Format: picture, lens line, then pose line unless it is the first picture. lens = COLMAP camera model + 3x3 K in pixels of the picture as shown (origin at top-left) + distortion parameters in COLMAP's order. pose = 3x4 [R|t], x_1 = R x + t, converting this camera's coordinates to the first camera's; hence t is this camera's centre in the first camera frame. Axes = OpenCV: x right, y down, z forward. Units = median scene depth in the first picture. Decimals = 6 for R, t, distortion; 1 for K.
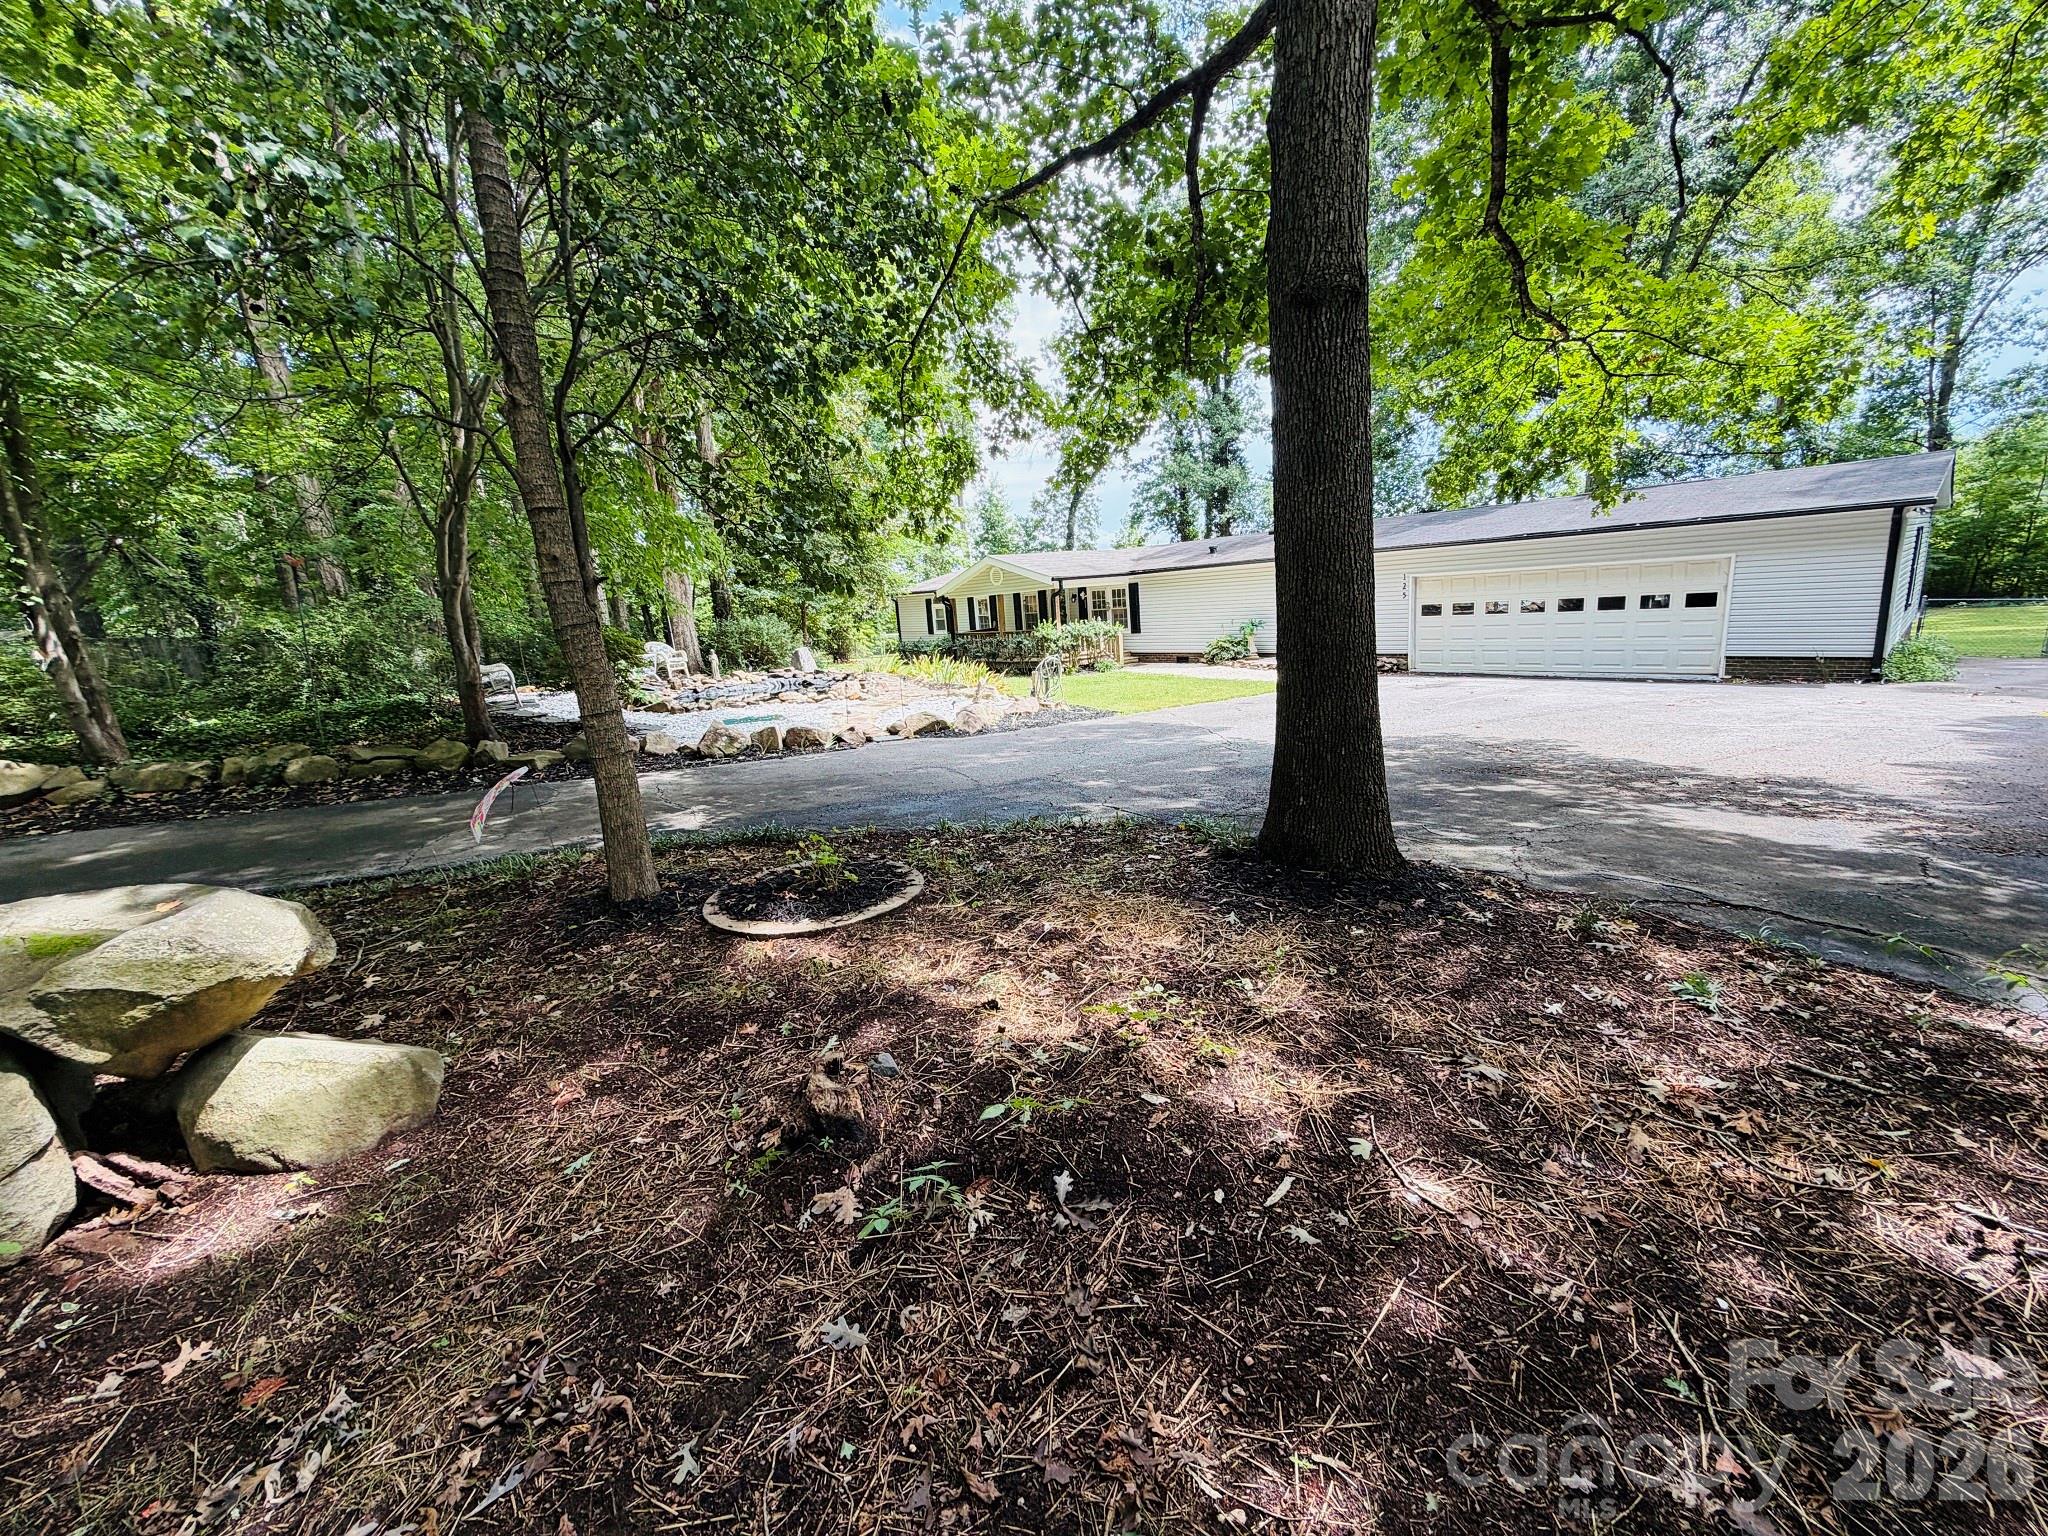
lens RADIAL K [[813.6, 0, 1019.1], [0, 813.6, 767.0], [0, 0, 1]] dist [-0.000379, -0.000055]
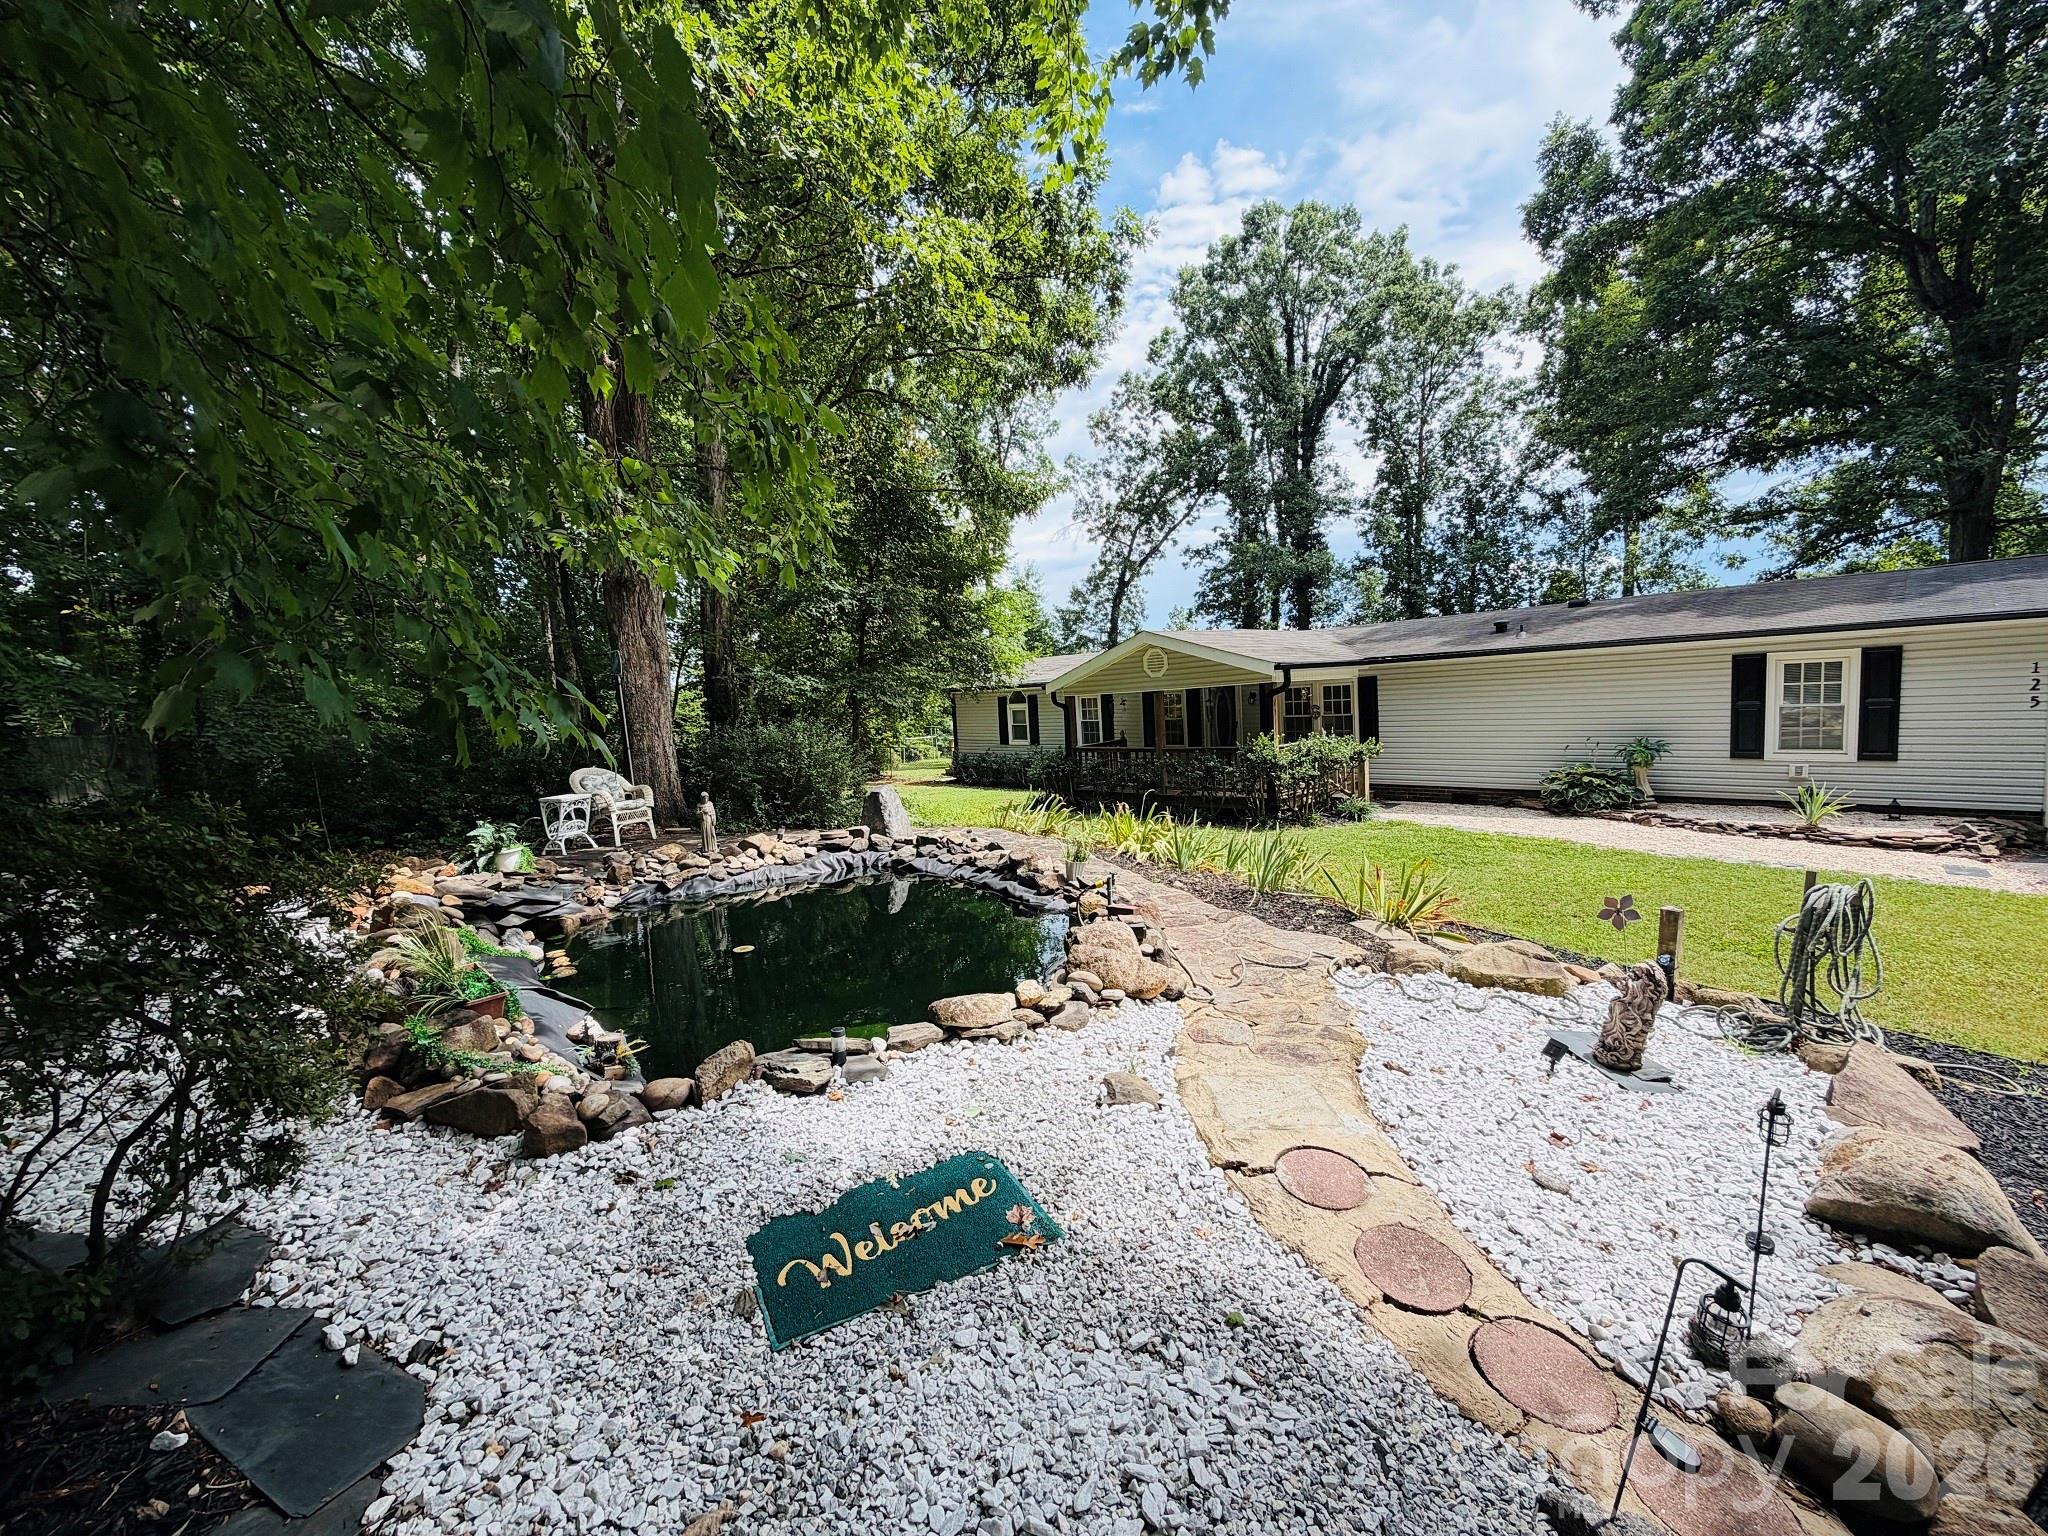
lens RADIAL K [[813.6, 0, 1019.1], [0, 813.6, 767.0], [0, 0, 1]] dist [-0.000379, -0.000055]
pose [[0.999755, 0.013891, 0.017222, -0.144238], [-0.011695, 0.992509, -0.121607, -0.073430], [-0.018783, 0.121375, 0.992429, 0.373285]]
